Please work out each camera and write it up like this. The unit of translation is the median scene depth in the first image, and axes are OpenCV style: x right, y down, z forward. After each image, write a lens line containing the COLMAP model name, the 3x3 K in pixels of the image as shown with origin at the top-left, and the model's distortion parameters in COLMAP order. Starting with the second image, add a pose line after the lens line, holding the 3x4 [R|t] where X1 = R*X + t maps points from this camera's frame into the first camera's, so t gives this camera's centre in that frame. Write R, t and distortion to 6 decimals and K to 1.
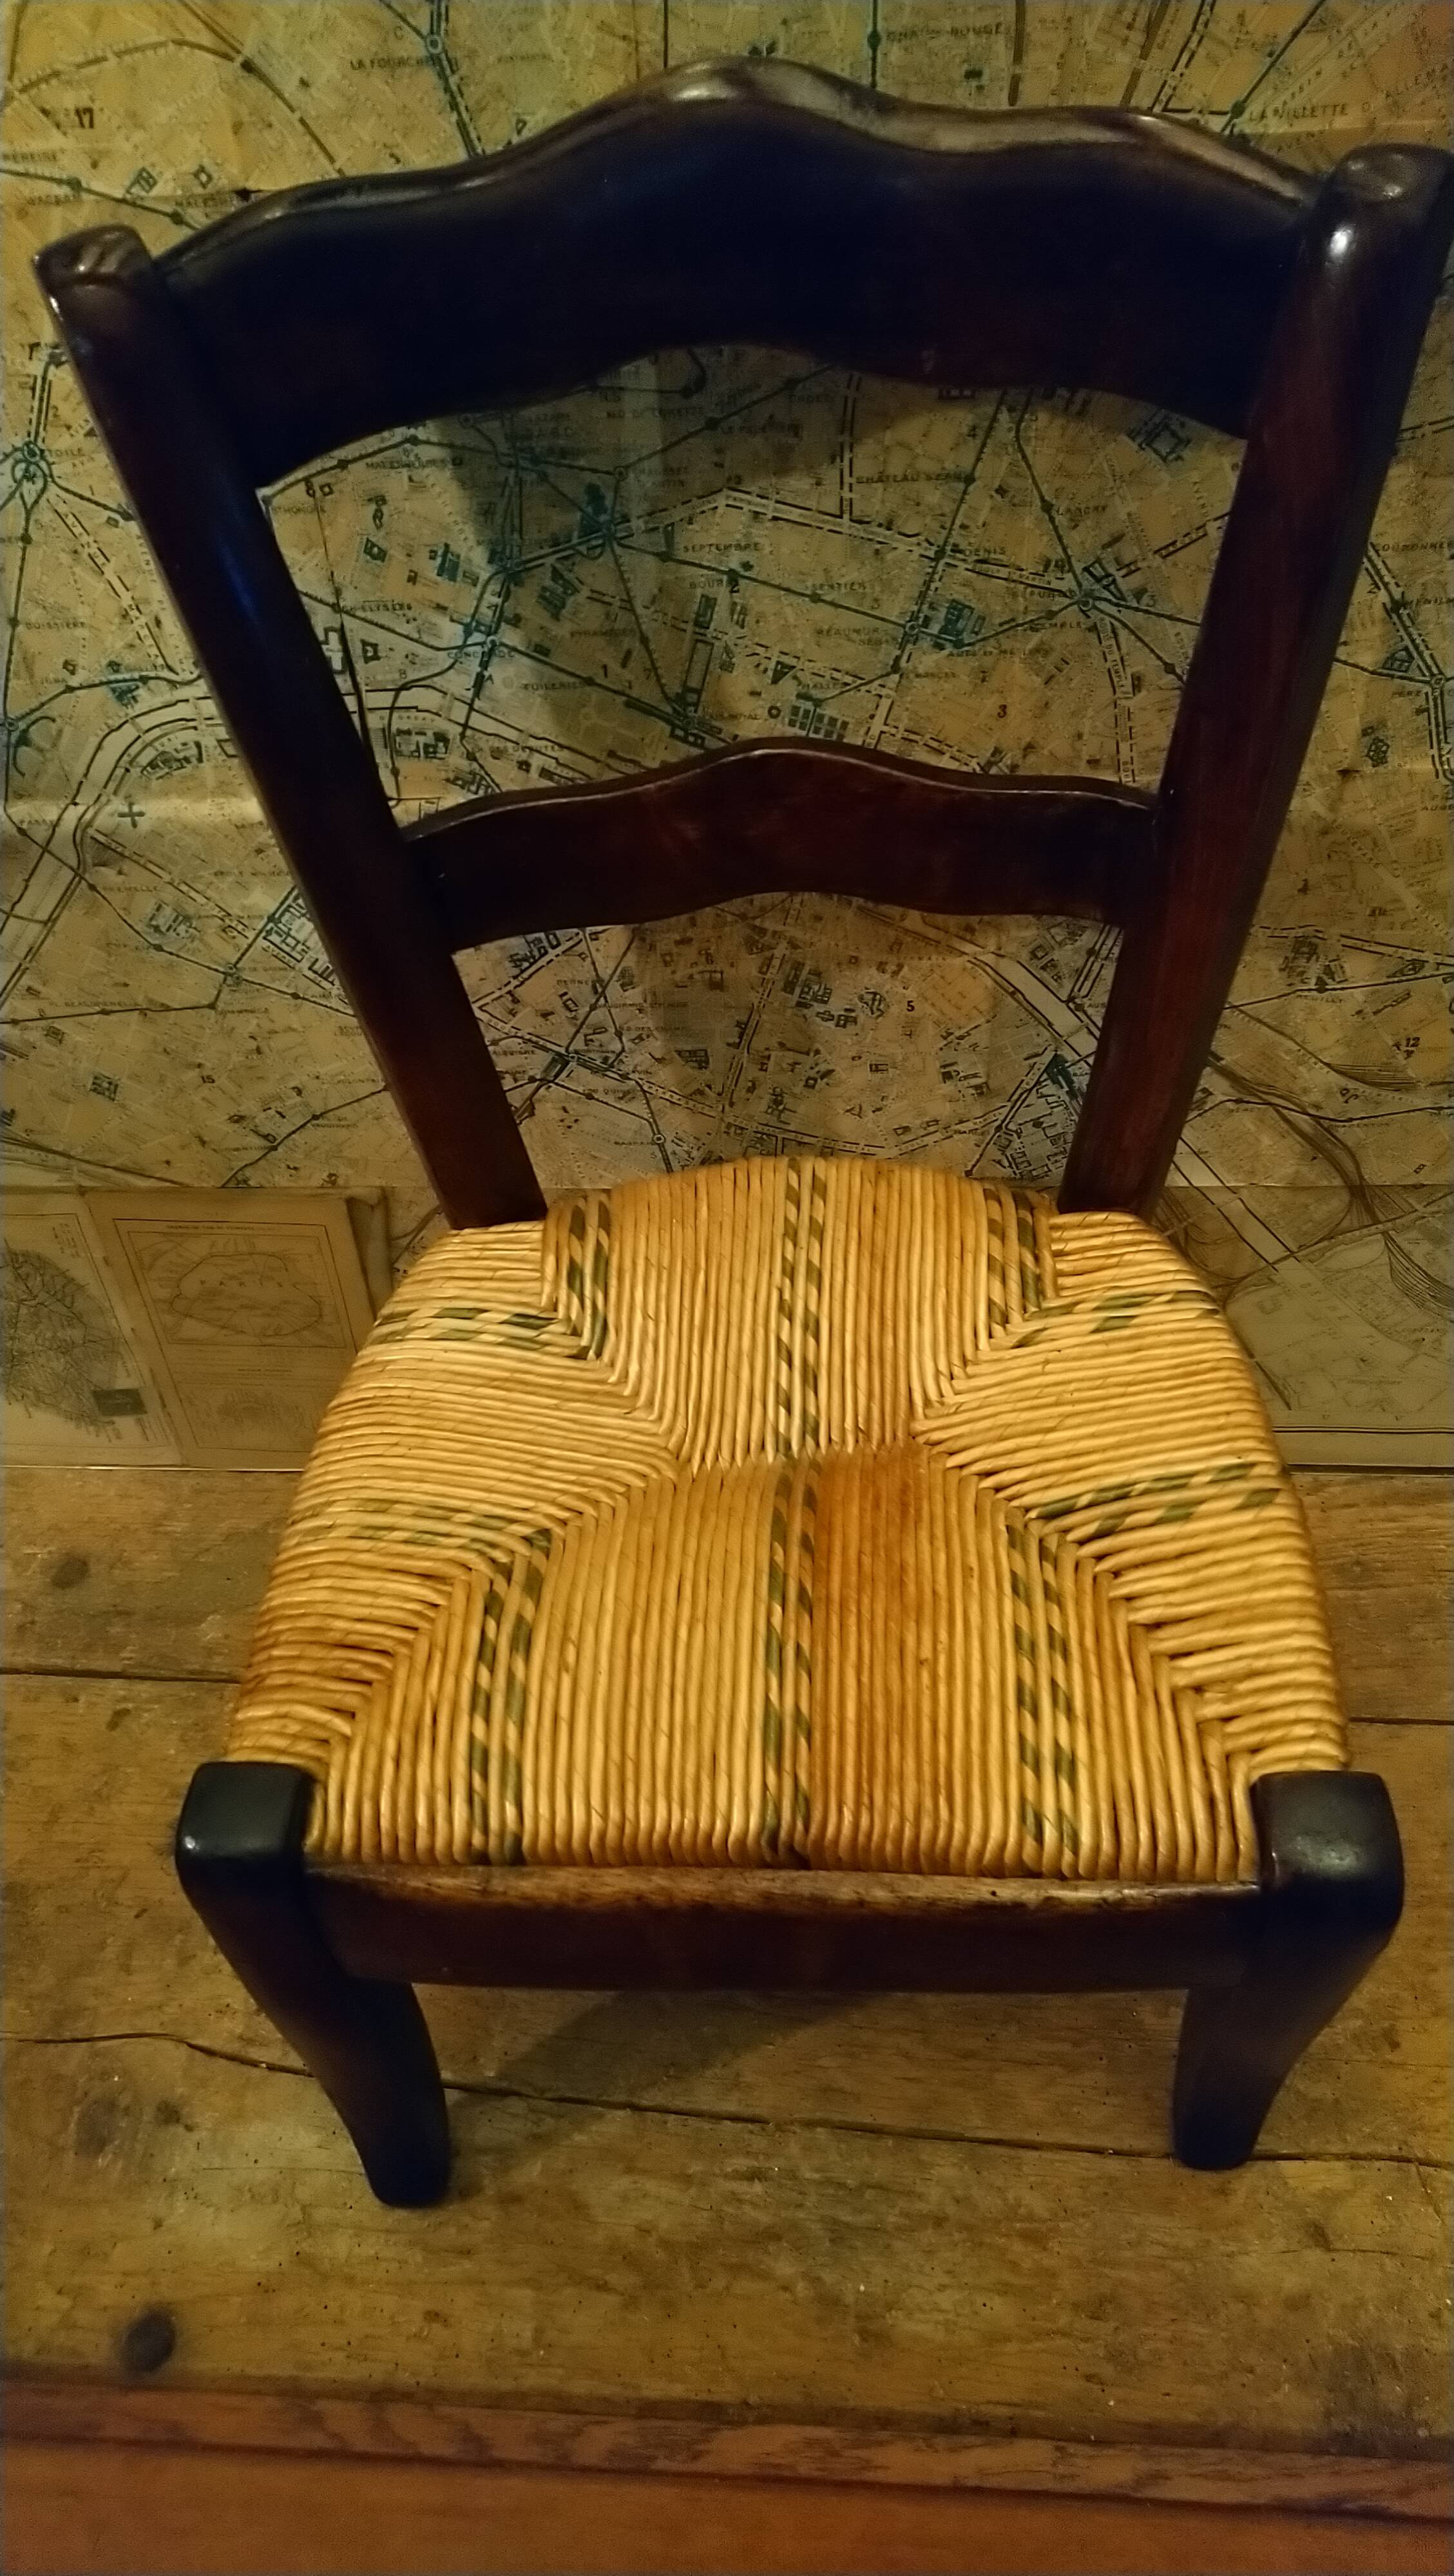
lens RADIAL K [[1560.8, 0, 719.9], [0, 1560.8, 1267.1], [0, 0, 1]] dist [-0.002796, -0.032977]
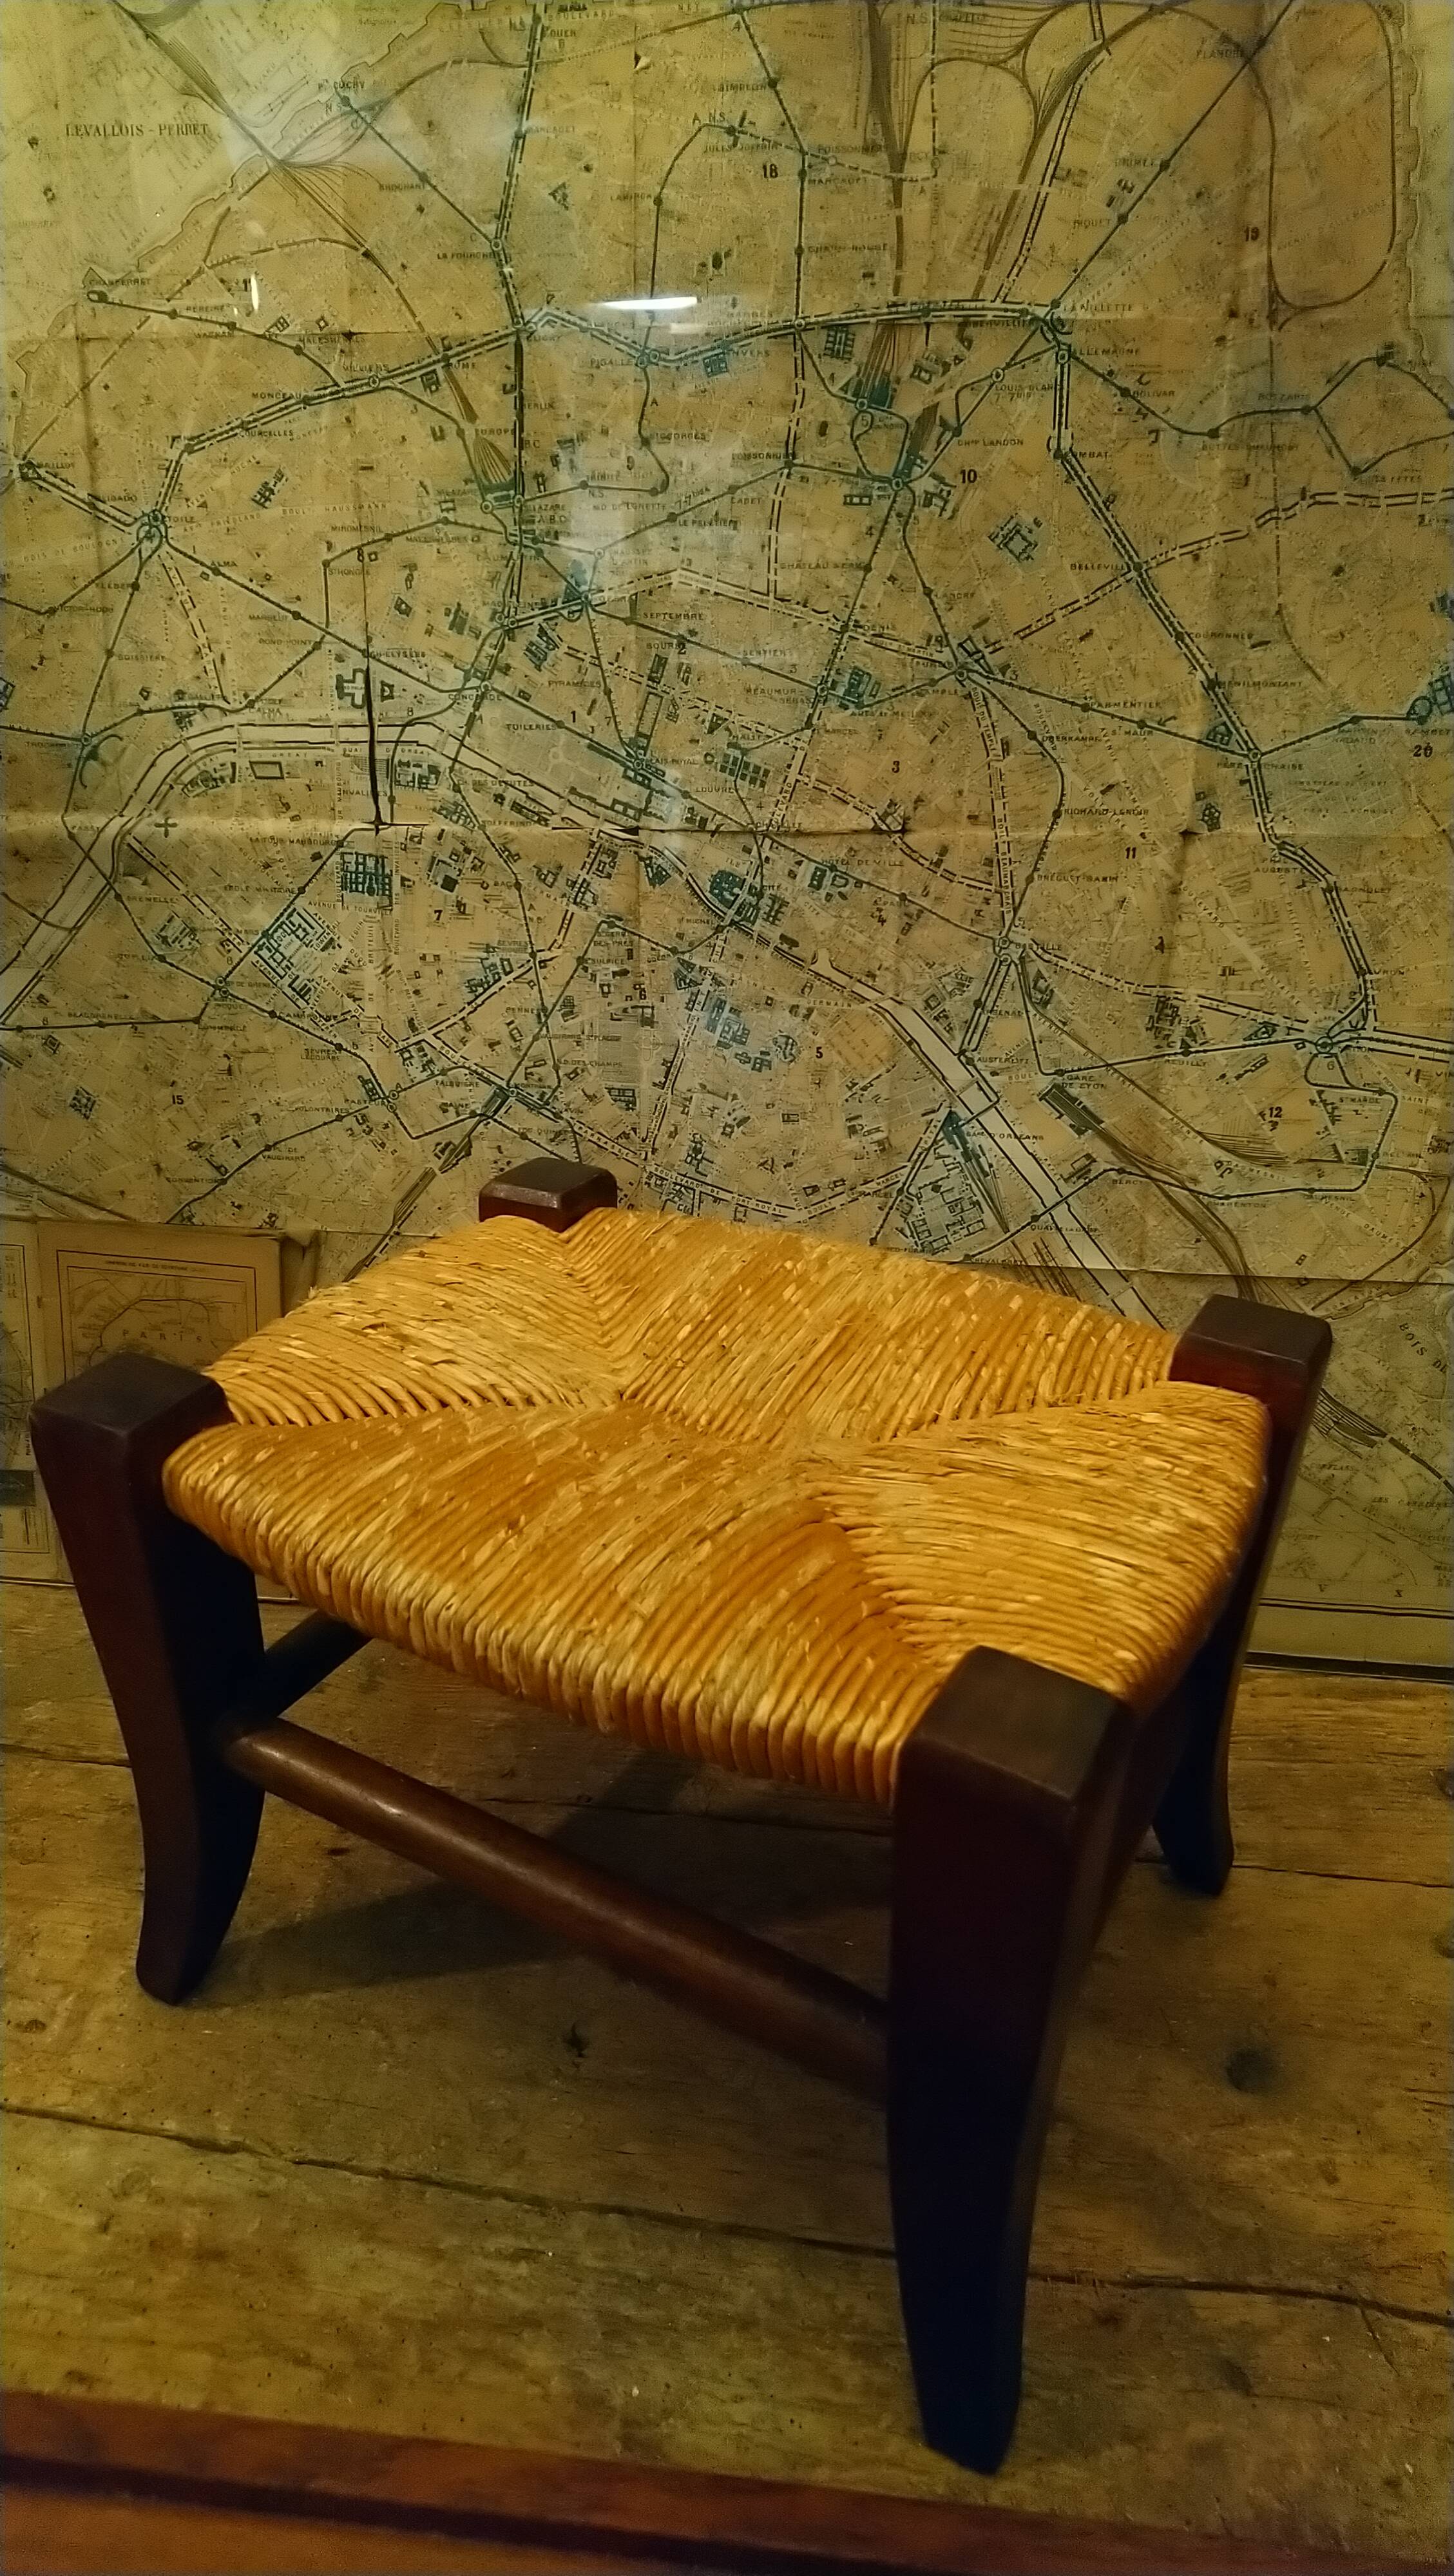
lens RADIAL K [[1592.1, 0, 726.3], [0, 1592.1, 1289.0], [0, 0, 1]] dist [0.008830, -0.040913]
pose [[0.995734, 0.086136, -0.033074, 0.118827], [-0.091960, 0.897223, -0.431896, 0.518974], [-0.007527, 0.433095, 0.901317, 0.060752]]
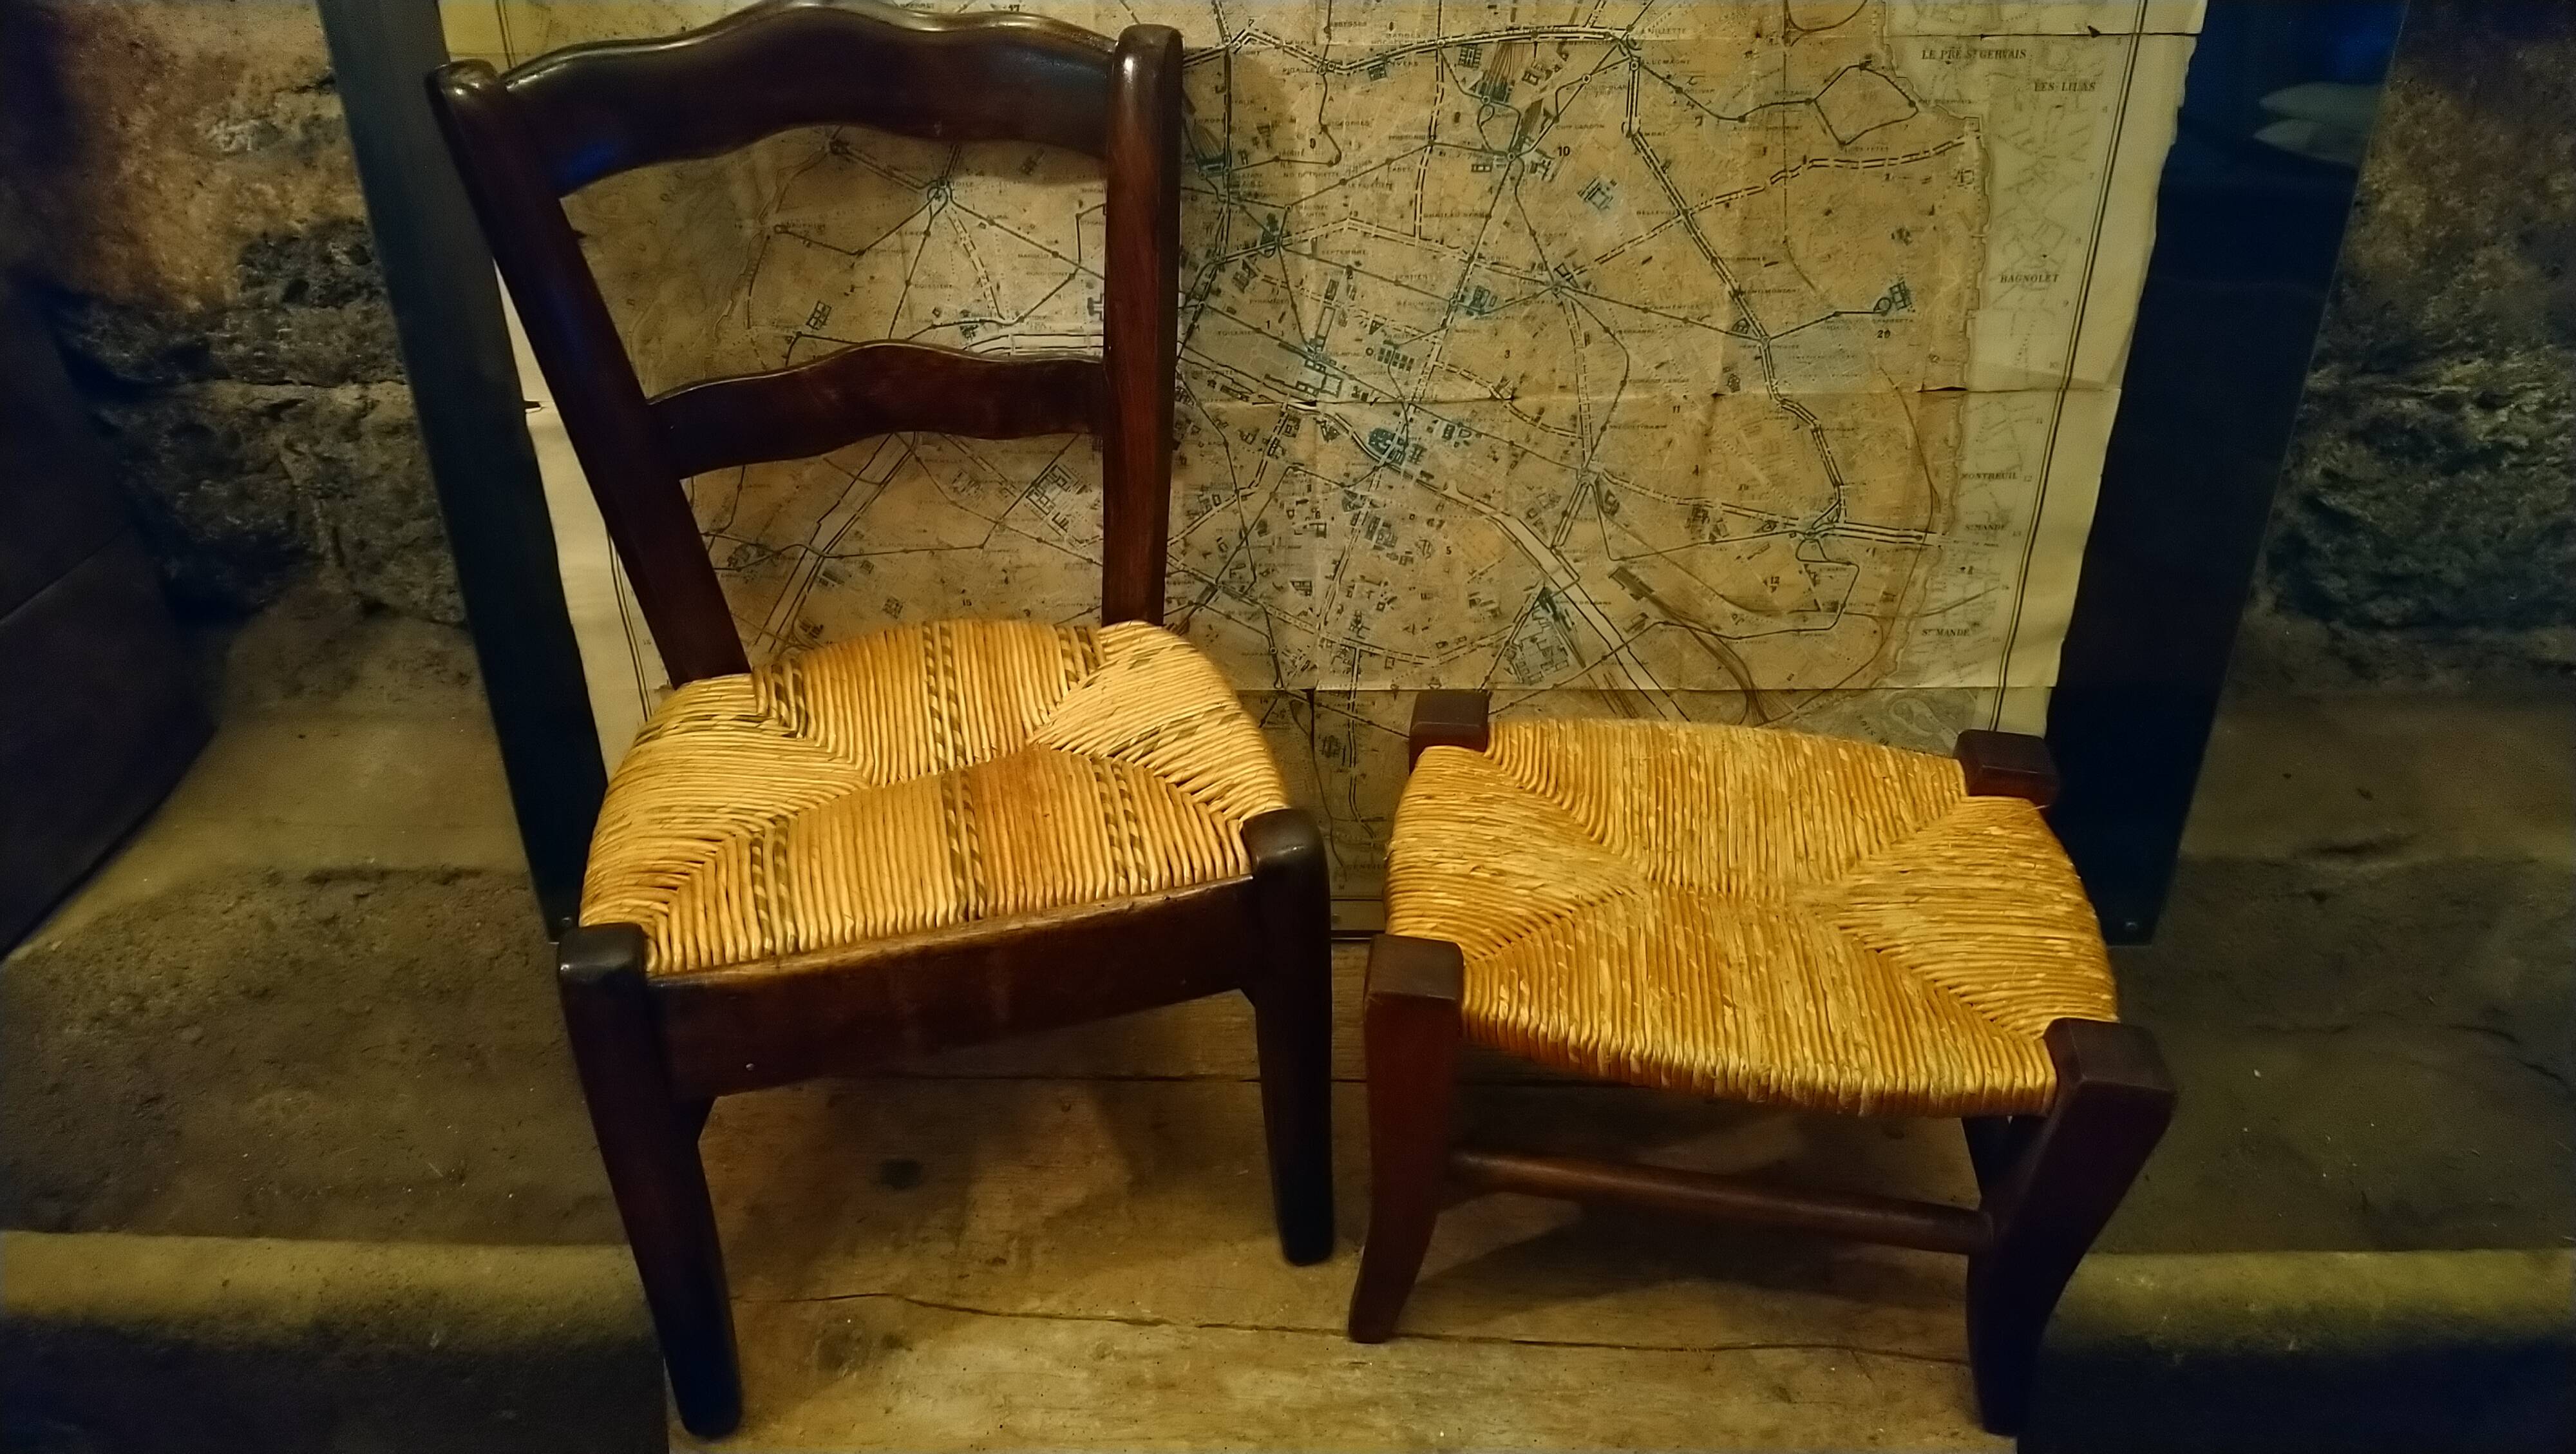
lens RADIAL K [[1592.1, 0, 1223.8], [0, 1592.1, 751.9], [0, 0, 1]] dist [0.008830, -0.040913]
pose [[0.999060, 0.023285, 0.036558, -0.162298], [-0.012278, 0.960930, -0.276519, 0.492974], [-0.041569, 0.275810, 0.960313, -0.470206]]
